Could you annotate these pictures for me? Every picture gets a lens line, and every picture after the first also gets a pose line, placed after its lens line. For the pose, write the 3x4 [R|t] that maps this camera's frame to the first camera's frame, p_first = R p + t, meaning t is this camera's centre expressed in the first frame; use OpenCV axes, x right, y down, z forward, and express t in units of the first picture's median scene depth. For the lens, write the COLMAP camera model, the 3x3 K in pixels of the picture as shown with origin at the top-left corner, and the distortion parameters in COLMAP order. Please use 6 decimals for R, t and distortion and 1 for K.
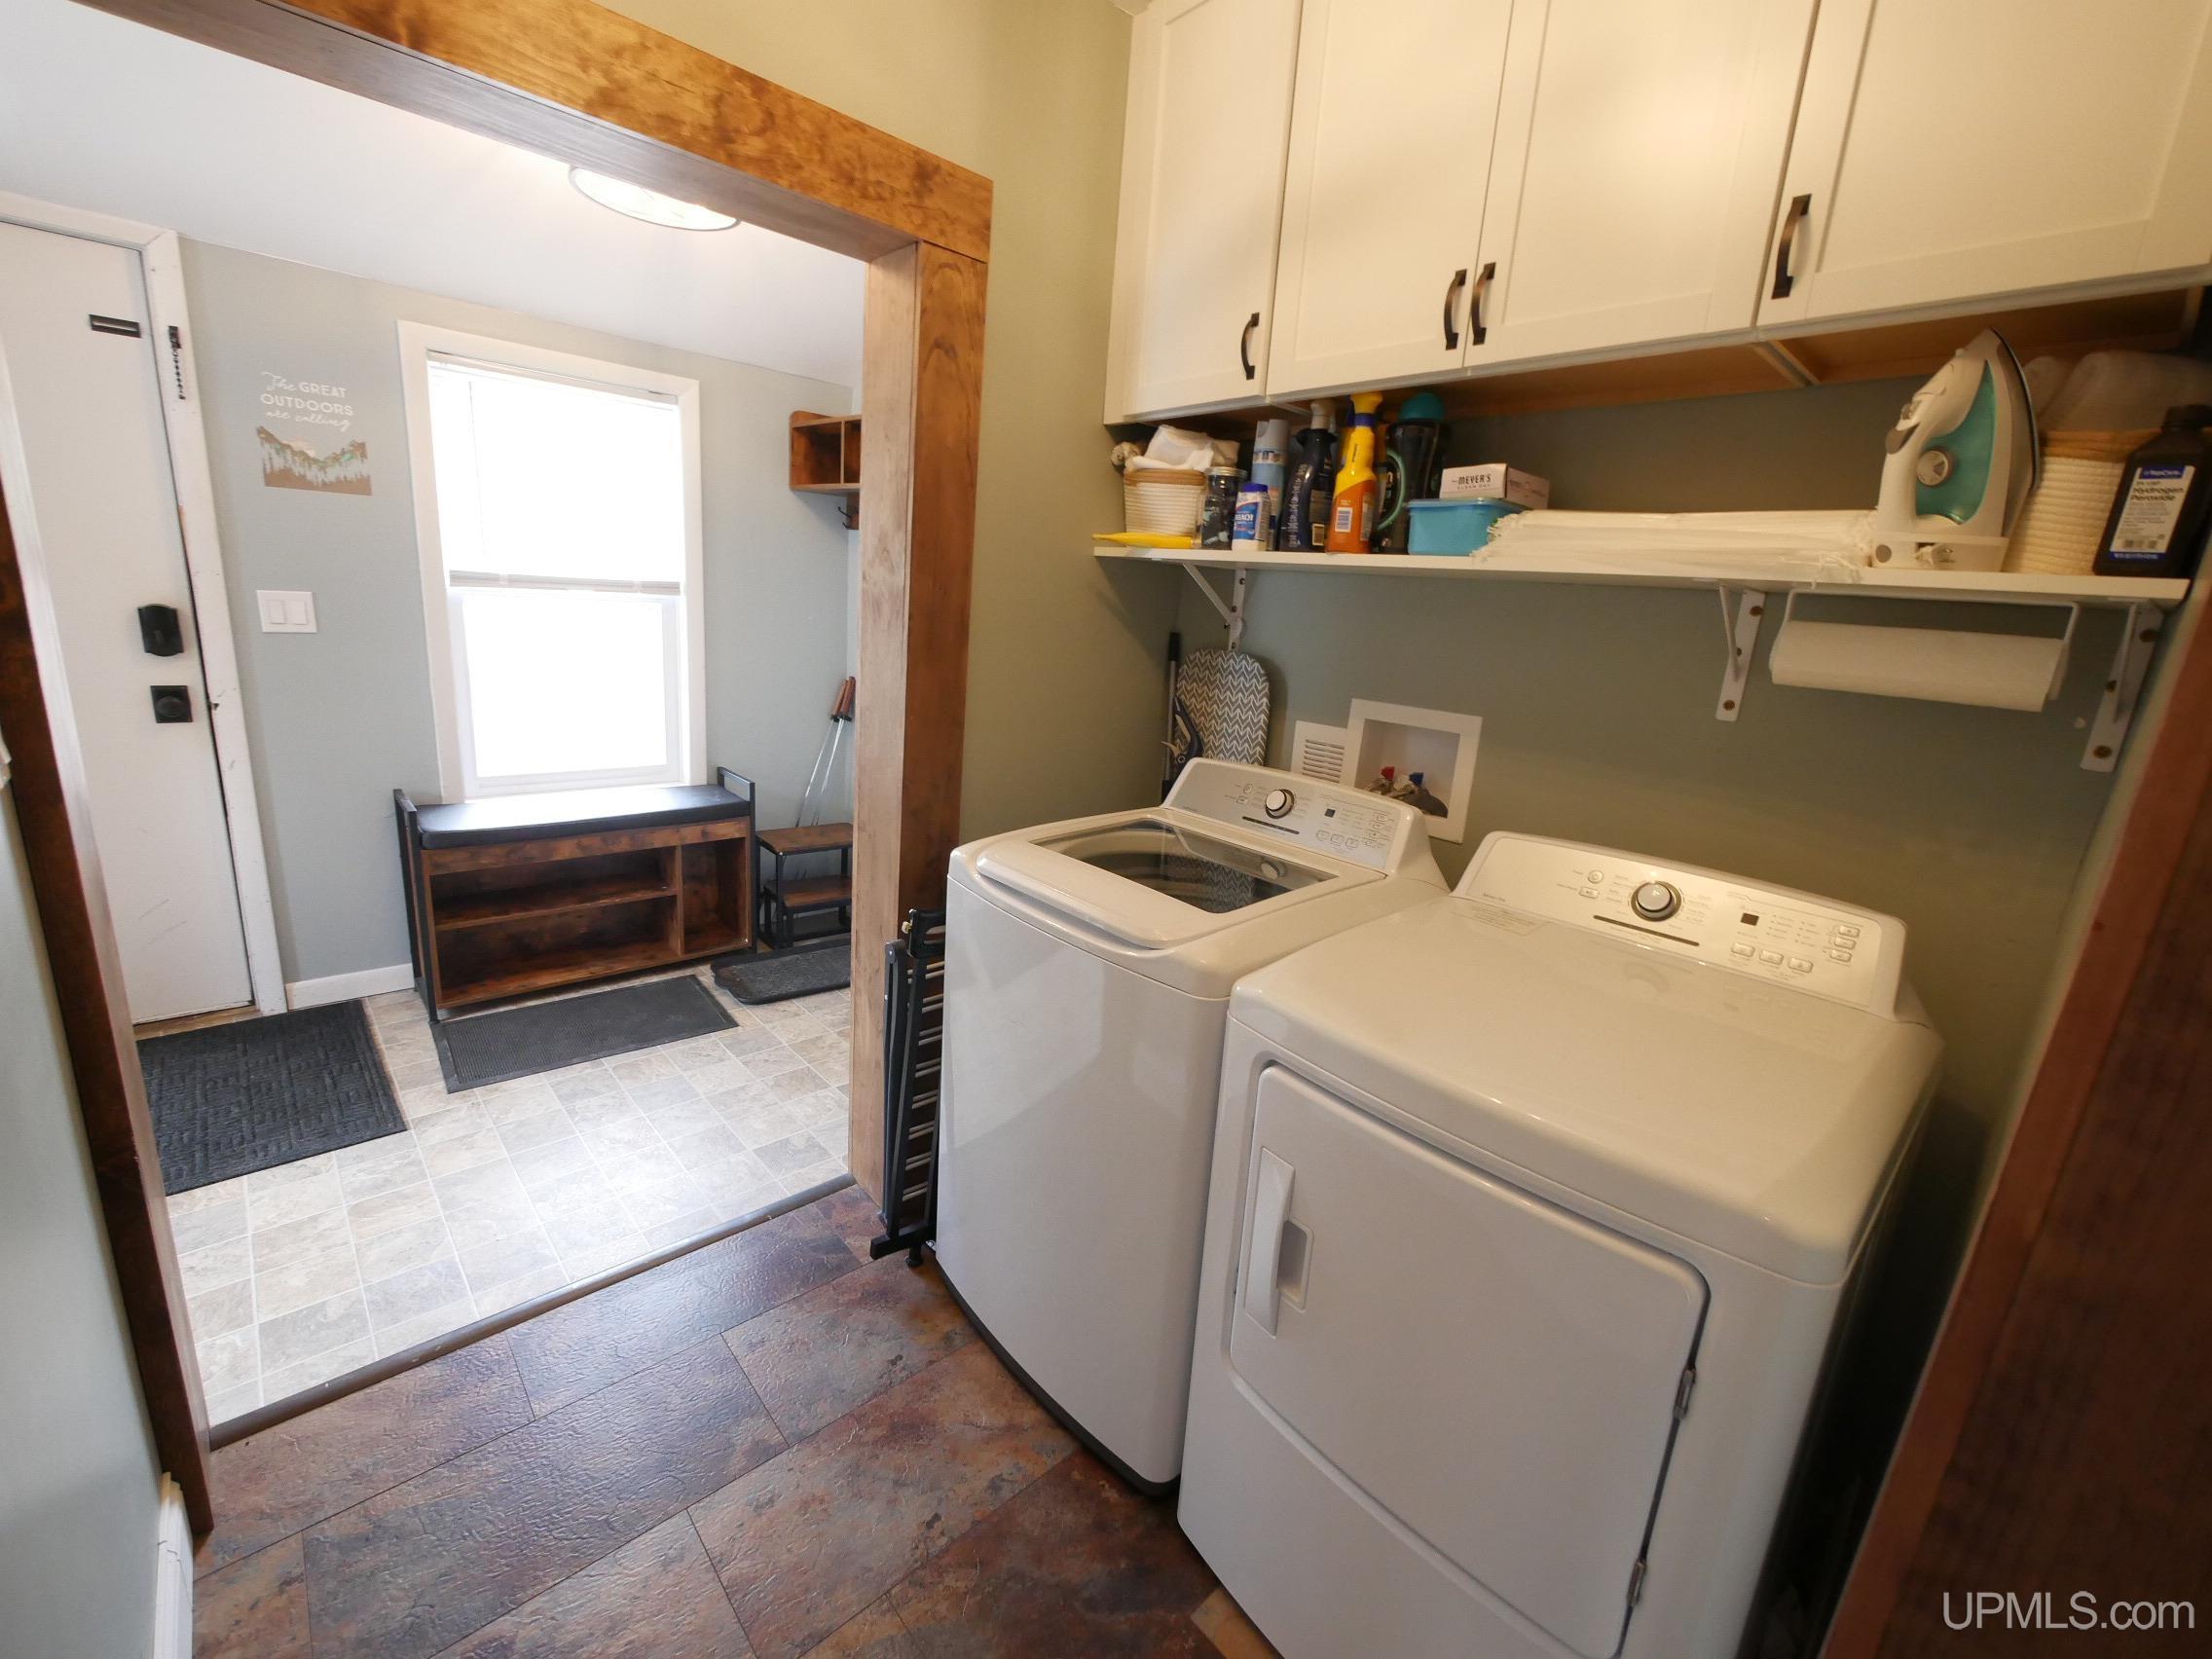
lens RADIAL K [[919.3, 0, 1102.2], [0, 919.3, 821.3], [0, 0, 1]] dist [-0.006728, 0.000067]
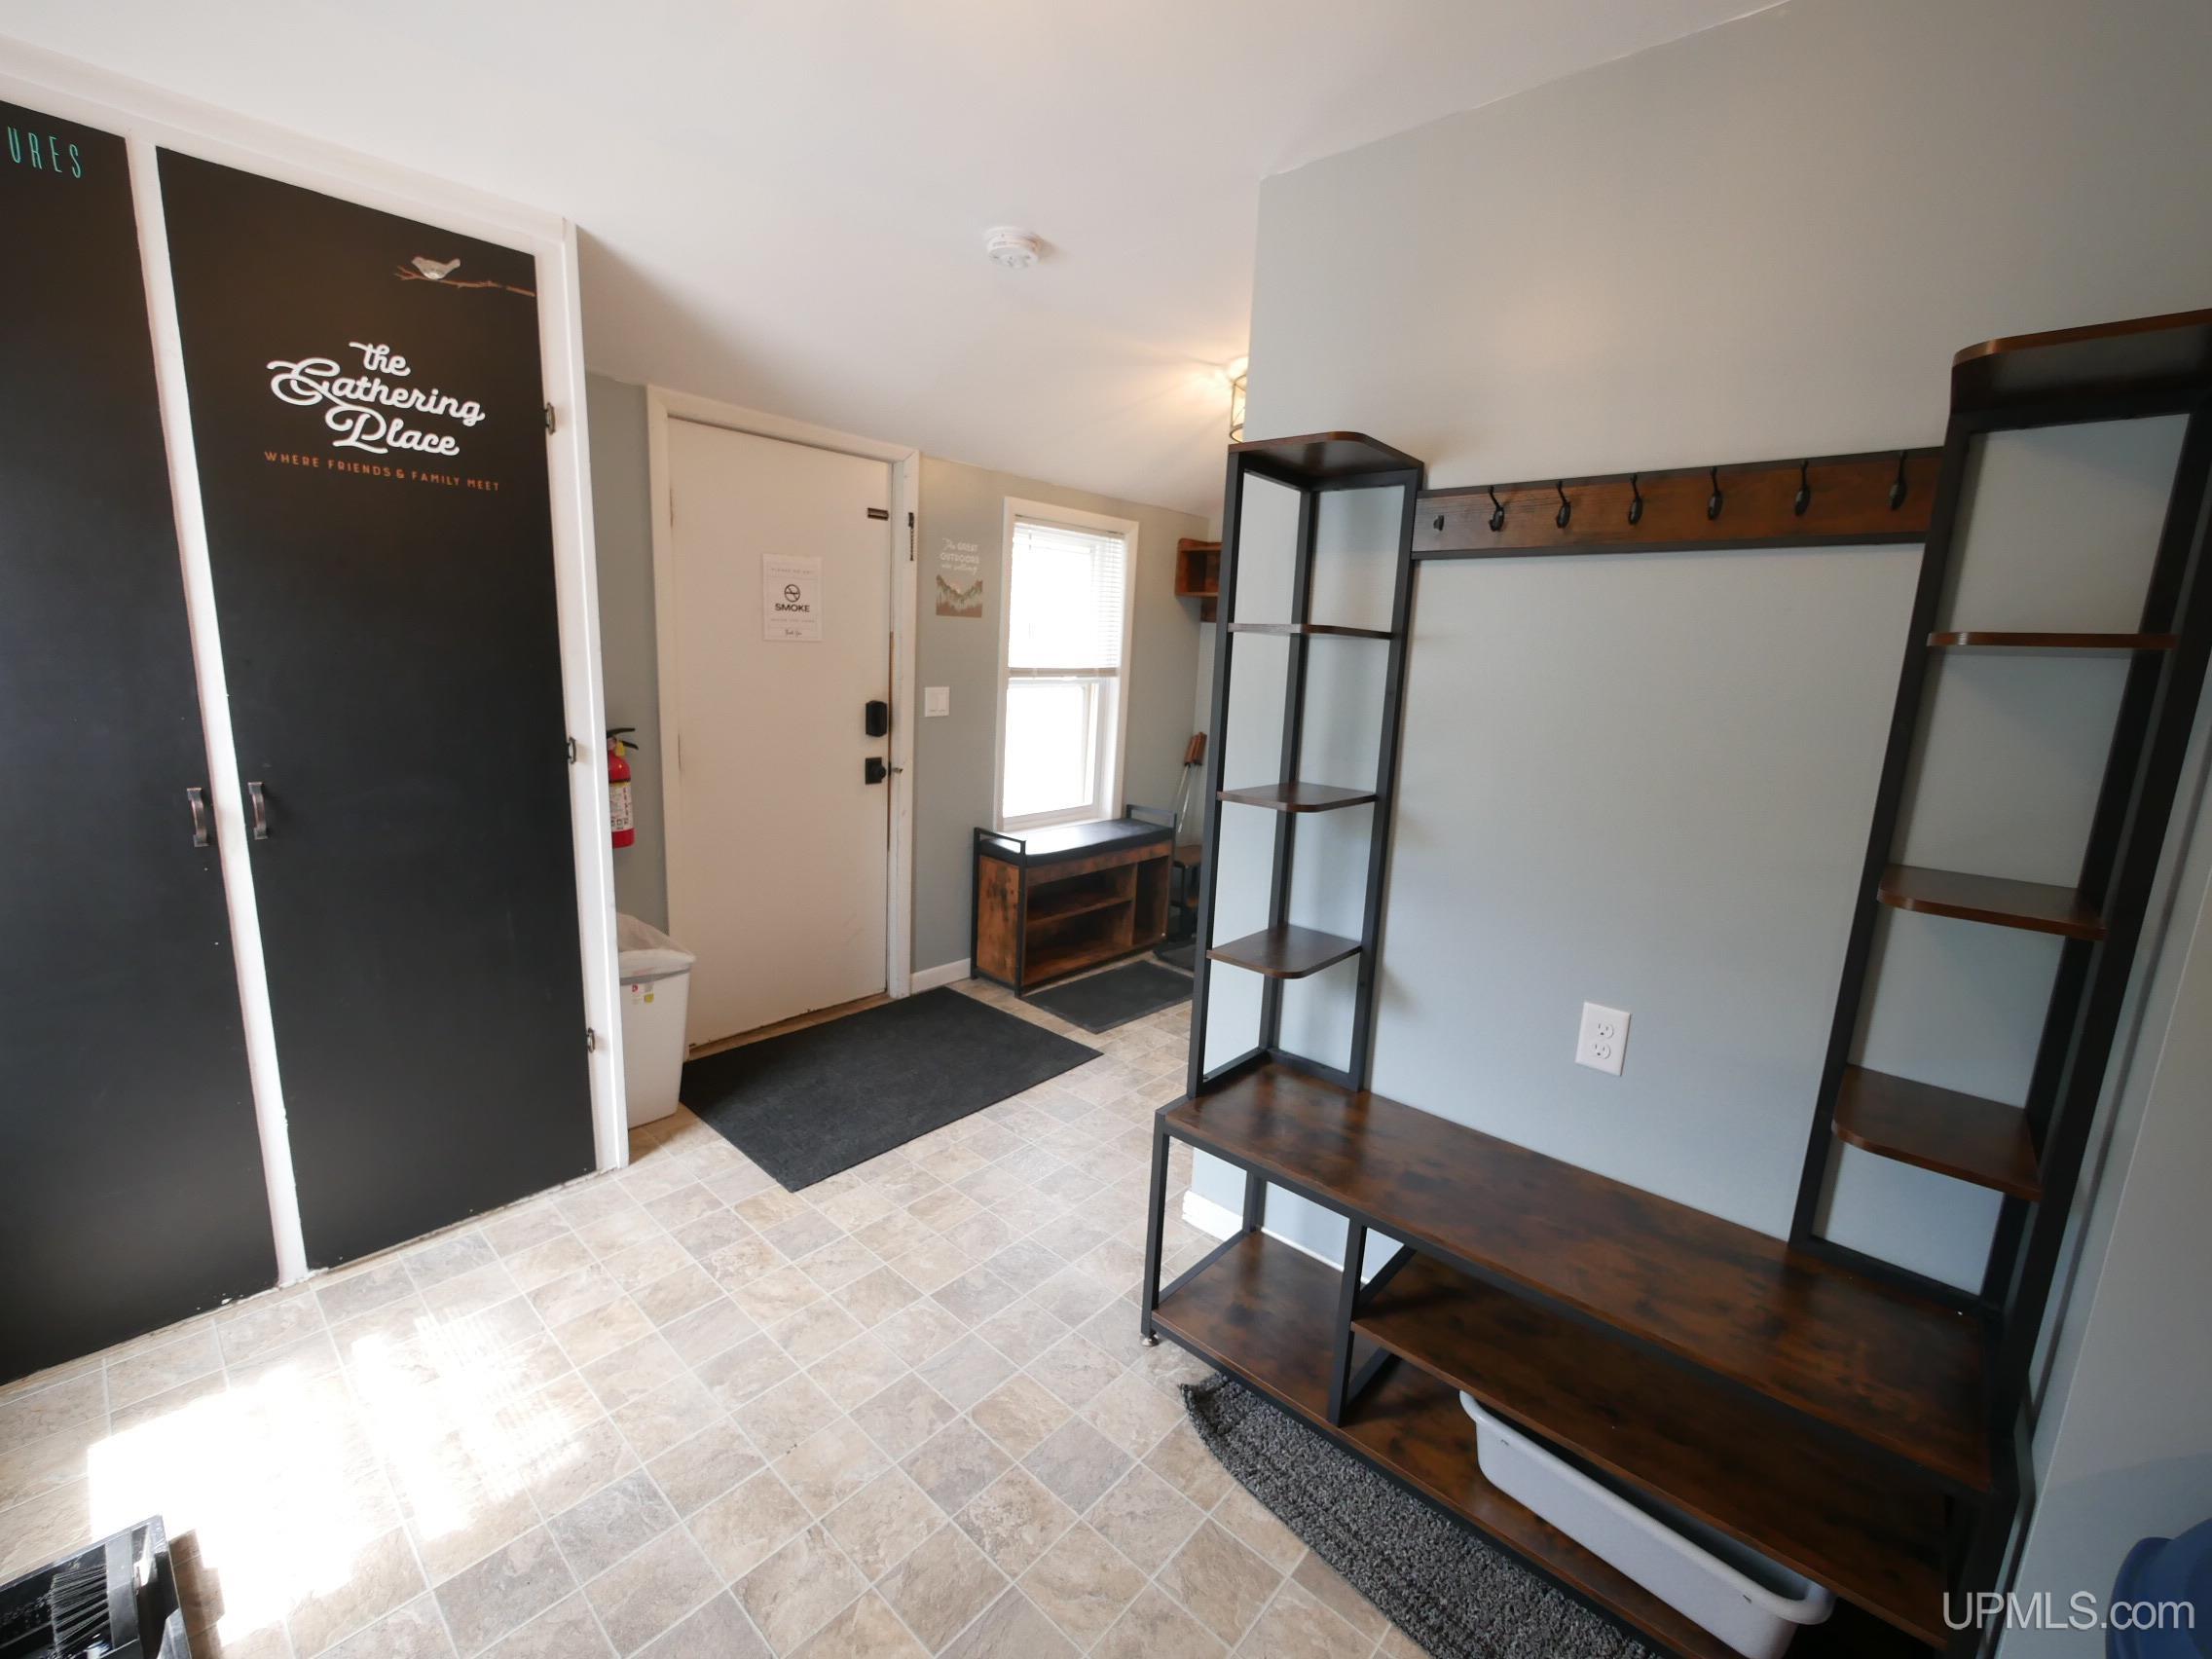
lens RADIAL K [[919.3, 0, 1102.2], [0, 919.3, 821.3], [0, 0, 1]] dist [-0.006728, 0.000067]
pose [[0.995547, -0.050302, 0.079722, -0.742786], [0.054117, 0.997454, -0.046449, 0.031857], [-0.077183, 0.050557, 0.995734, -0.405270]]
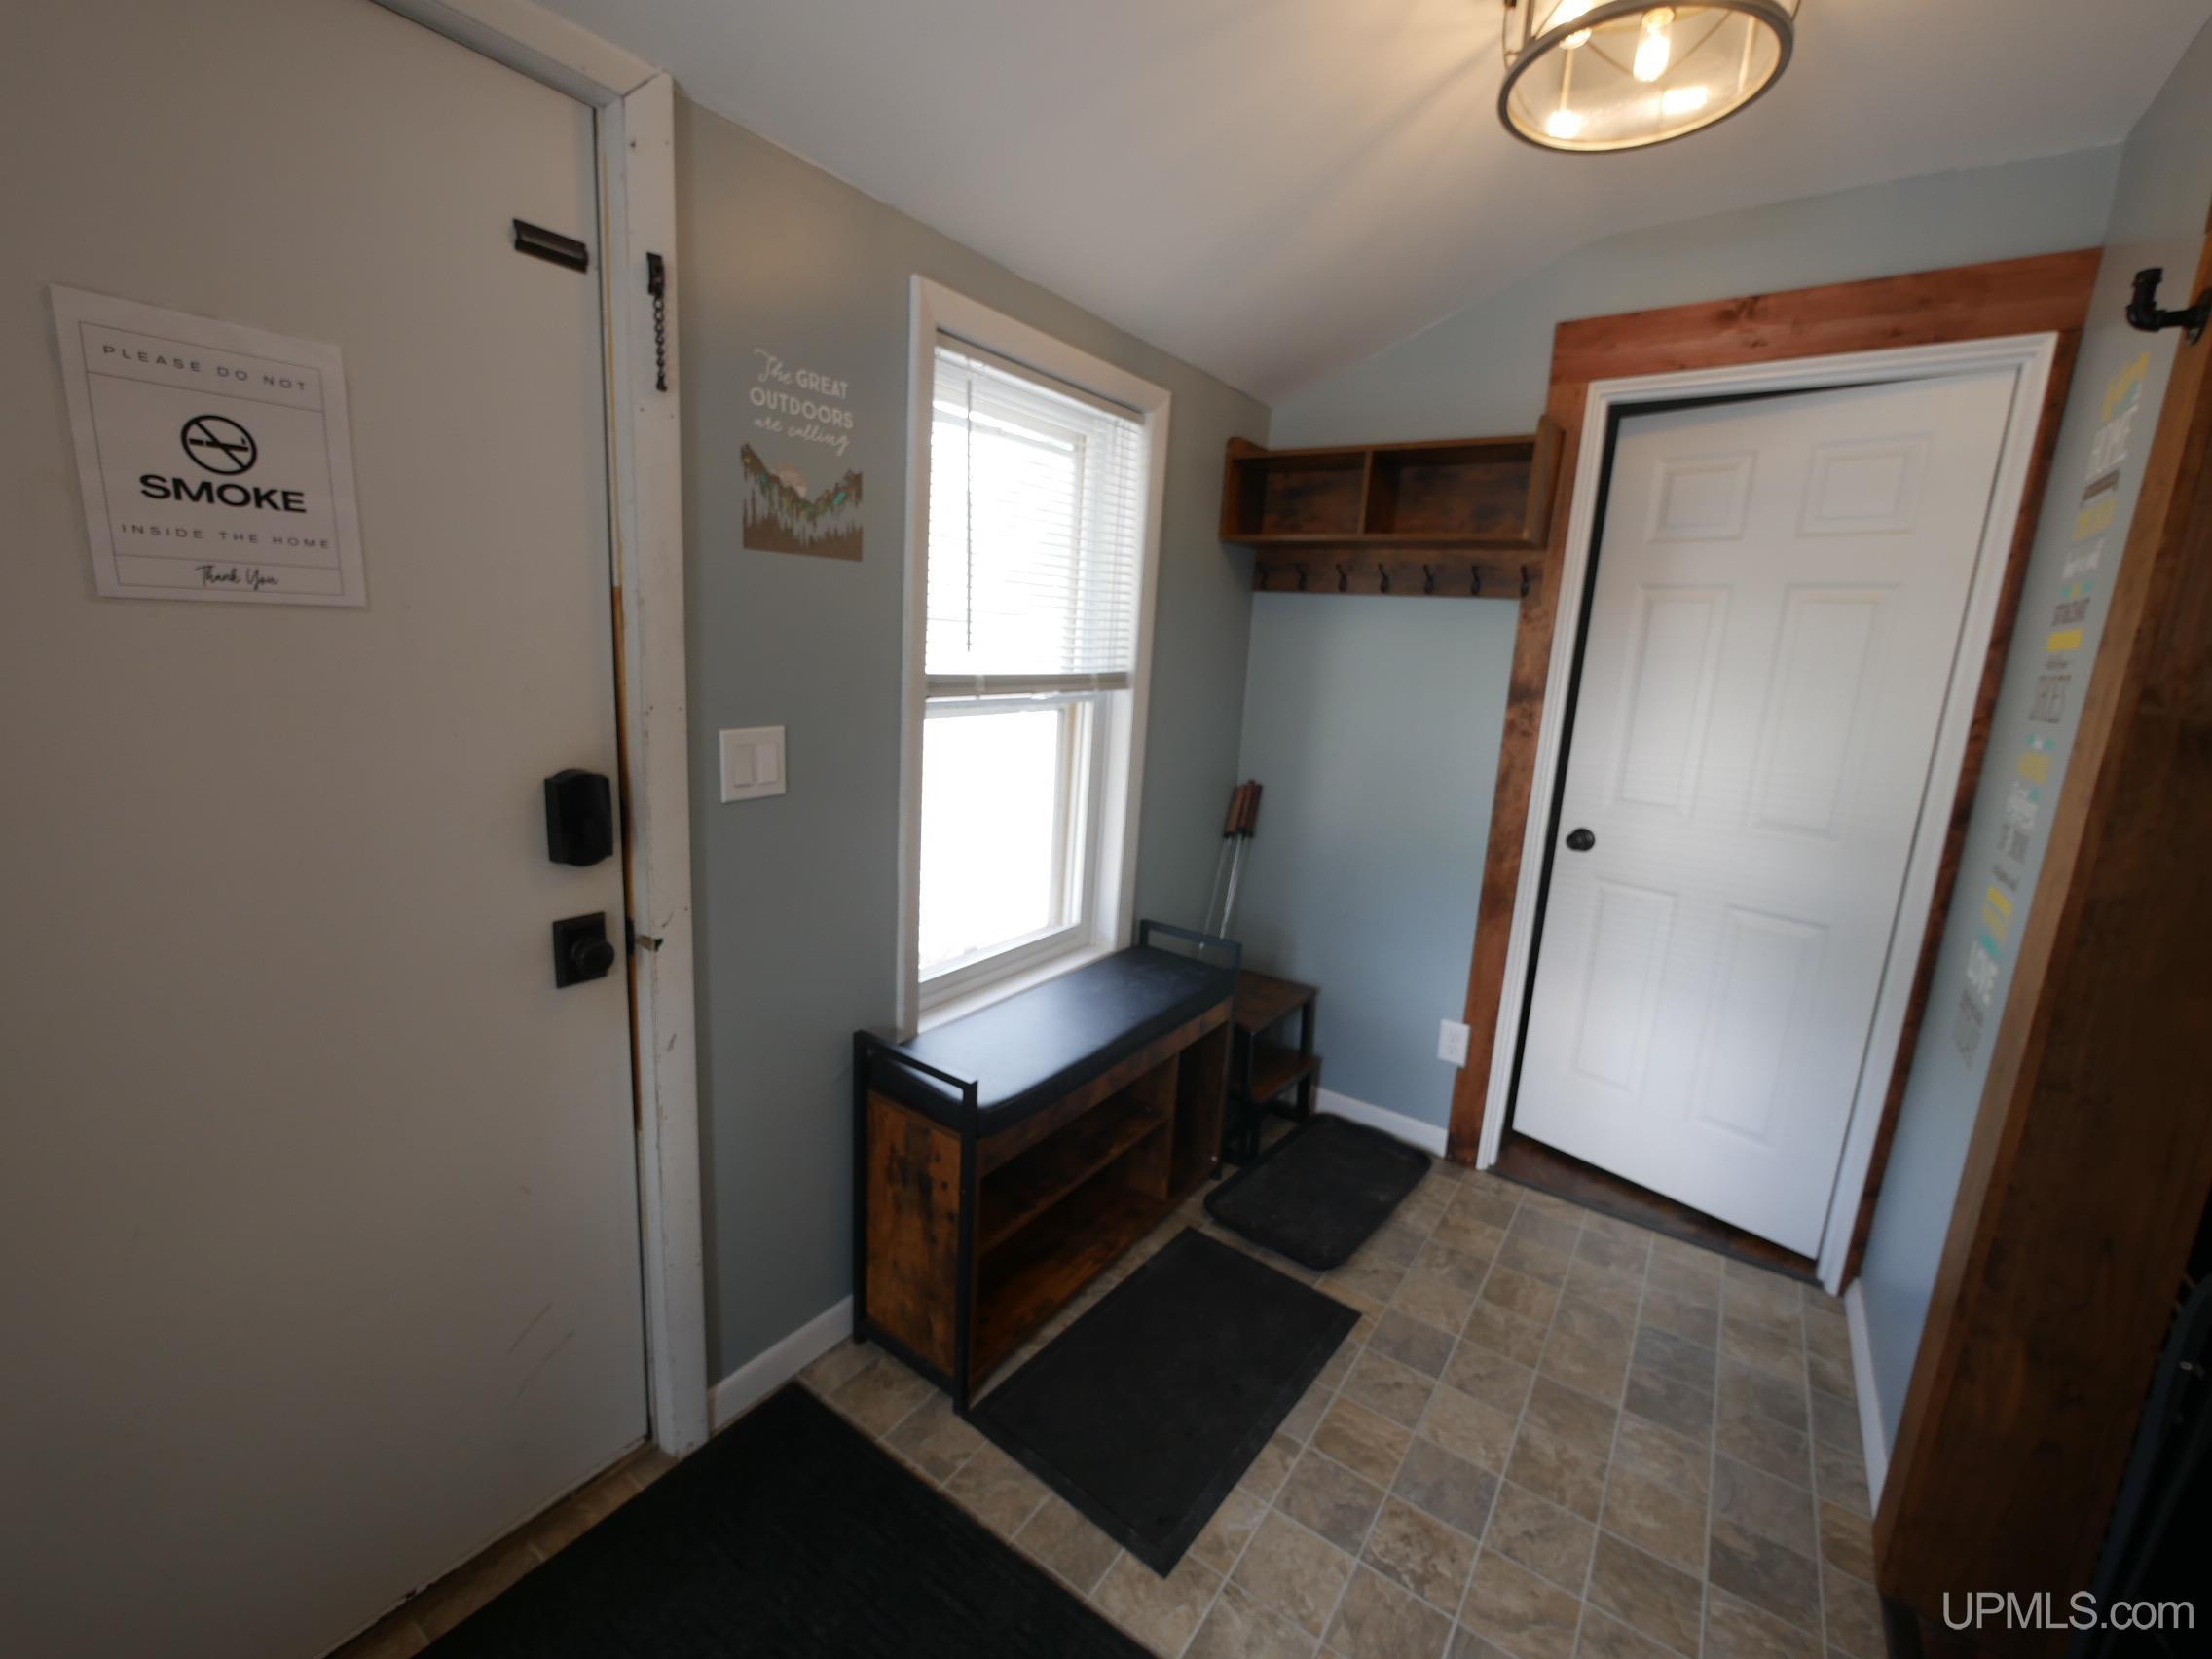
lens RADIAL K [[919.3, 0, 1102.2], [0, 919.3, 821.3], [0, 0, 1]] dist [-0.006728, 0.000067]
pose [[0.979547, -0.068214, 0.189300, -0.769922], [0.075085, 0.996745, -0.029355, -0.155709], [-0.186681, 0.042968, 0.981480, 0.384553]]
